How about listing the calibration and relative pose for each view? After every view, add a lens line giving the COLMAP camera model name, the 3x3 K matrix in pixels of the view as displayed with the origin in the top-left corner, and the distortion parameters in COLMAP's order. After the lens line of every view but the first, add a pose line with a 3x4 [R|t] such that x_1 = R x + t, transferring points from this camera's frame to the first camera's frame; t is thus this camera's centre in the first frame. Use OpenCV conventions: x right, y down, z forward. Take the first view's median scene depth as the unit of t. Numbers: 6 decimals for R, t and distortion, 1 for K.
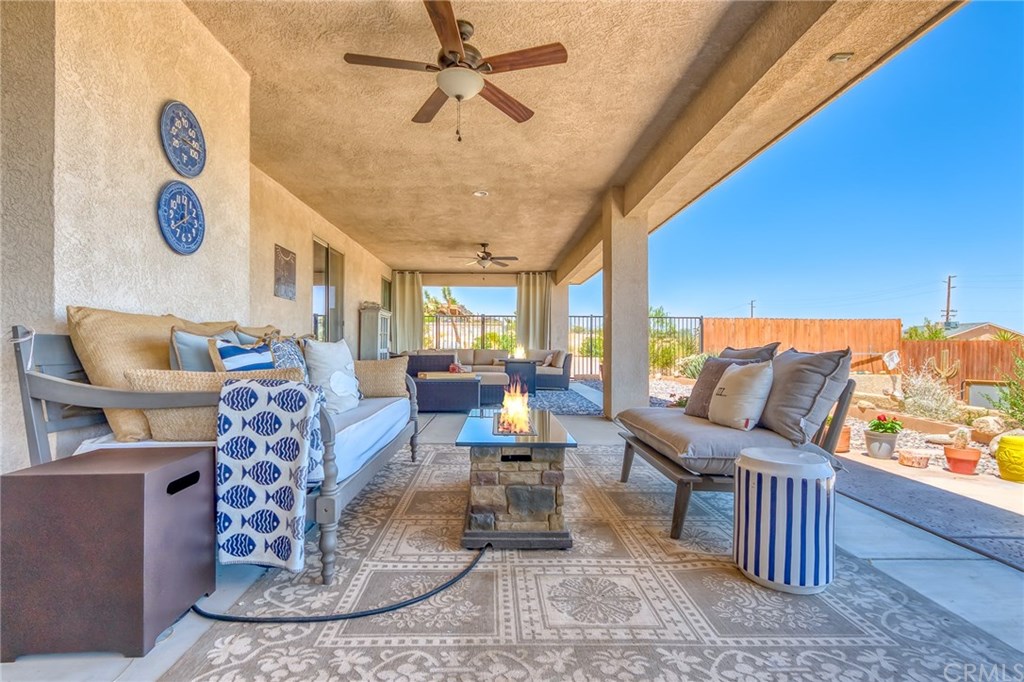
lens RADIAL K [[497.7, 0, 507.0], [0, 497.7, 344.2], [0, 0, 1]] dist [0.001458, -0.000040]
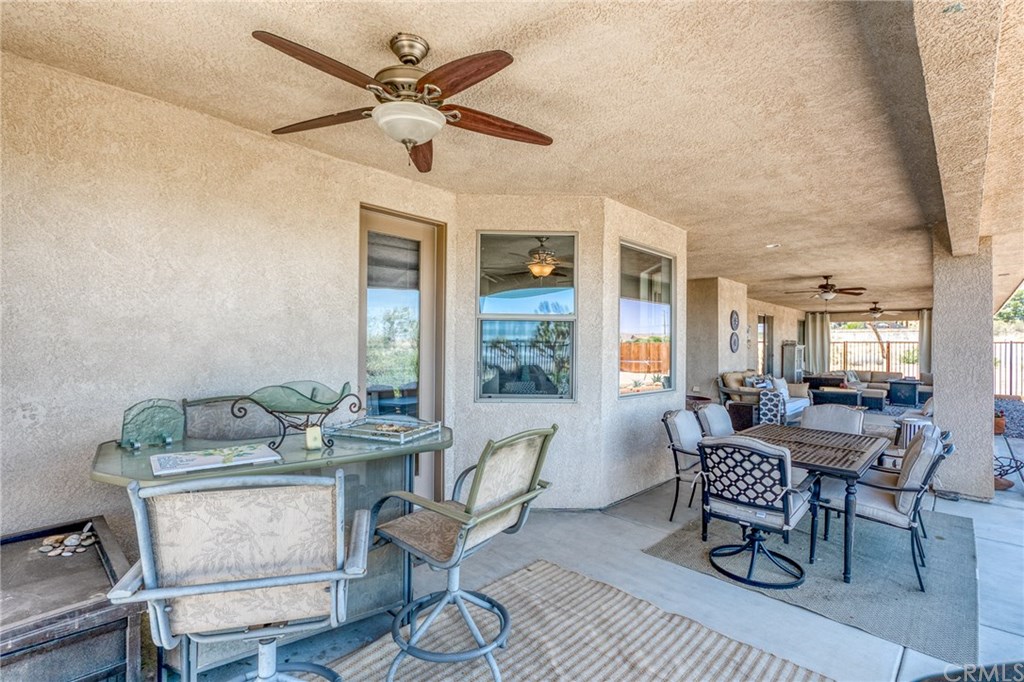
lens RADIAL K [[497.7, 0, 507.0], [0, 497.7, 344.2], [0, 0, 1]] dist [0.001458, -0.000040]
pose [[0.714836, -0.000724, -0.699291, 0.190986], [-0.000140, 0.999999, -0.001179, -0.067044], [0.699292, 0.000940, 0.714836, -0.762060]]
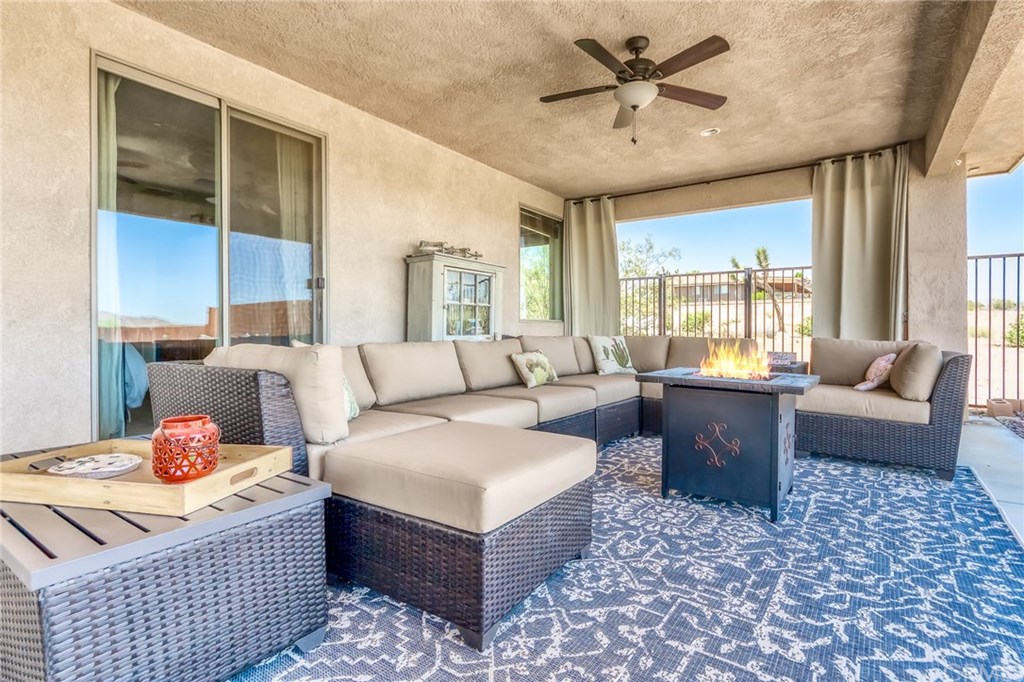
lens RADIAL K [[497.7, 0, 507.0], [0, 497.7, 344.2], [0, 0, 1]] dist [0.001458, -0.000040]
pose [[0.811333, 0.017489, -0.584323, 0.076162], [0.007153, 0.999181, 0.039838, -0.001964], [0.584541, -0.036502, 0.810543, 0.573475]]
